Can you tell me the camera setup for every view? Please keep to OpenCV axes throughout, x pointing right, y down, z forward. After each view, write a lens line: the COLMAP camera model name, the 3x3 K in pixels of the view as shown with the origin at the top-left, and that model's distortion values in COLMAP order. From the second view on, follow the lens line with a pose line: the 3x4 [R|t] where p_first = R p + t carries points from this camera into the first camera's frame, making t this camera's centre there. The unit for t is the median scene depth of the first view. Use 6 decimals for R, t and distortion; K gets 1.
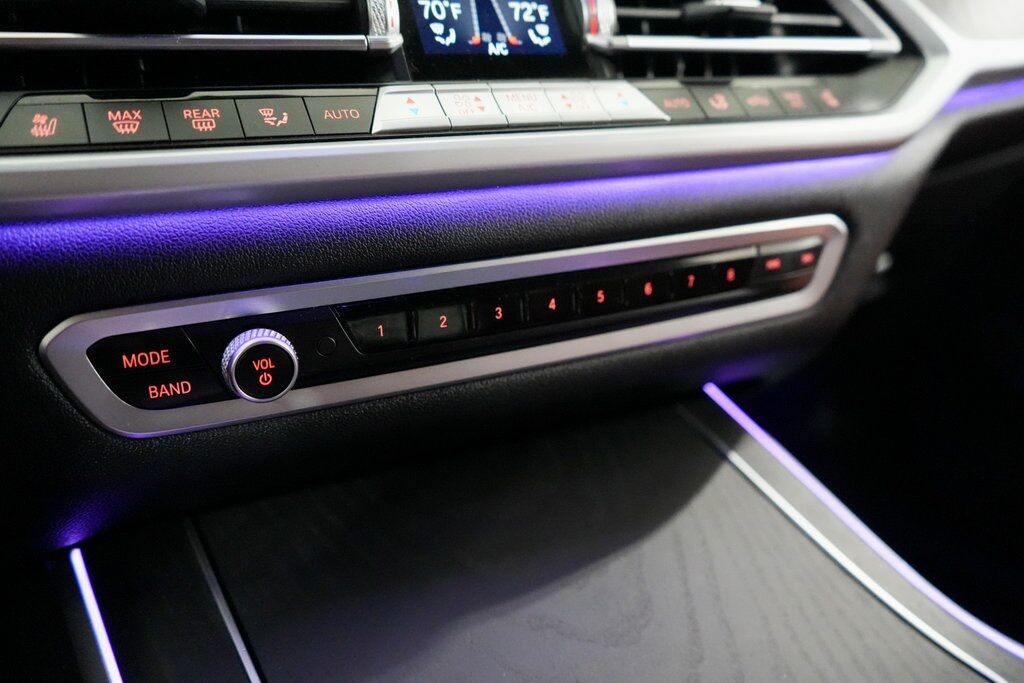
lens RADIAL K [[809.8, 0, 511.6], [0, 809.8, 343.1], [0, 0, 1]] dist [-0.015664, 0.001801]
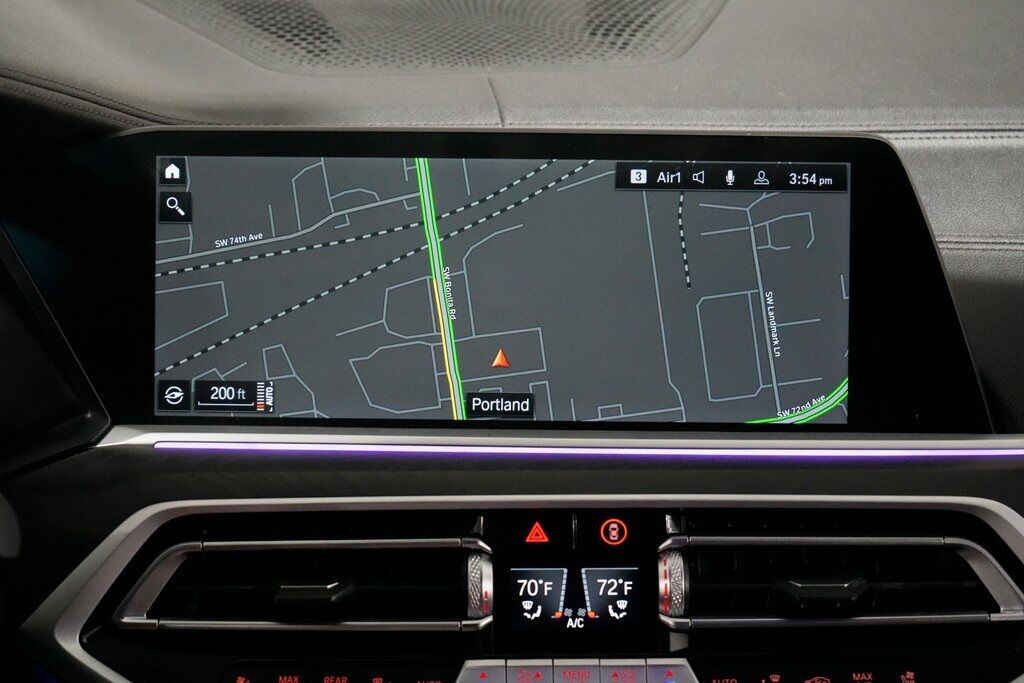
lens RADIAL K [[2116.5, 0, 513.6], [0, 2116.5, 342.0], [0, 0, 1]] dist [-0.085651, 0.000000]
pose [[0.895461, 0.153128, -0.417974, 1.187302], [-0.147846, 0.987977, 0.045211, -0.923899], [0.419871, 0.021310, 0.907333, -1.988248]]
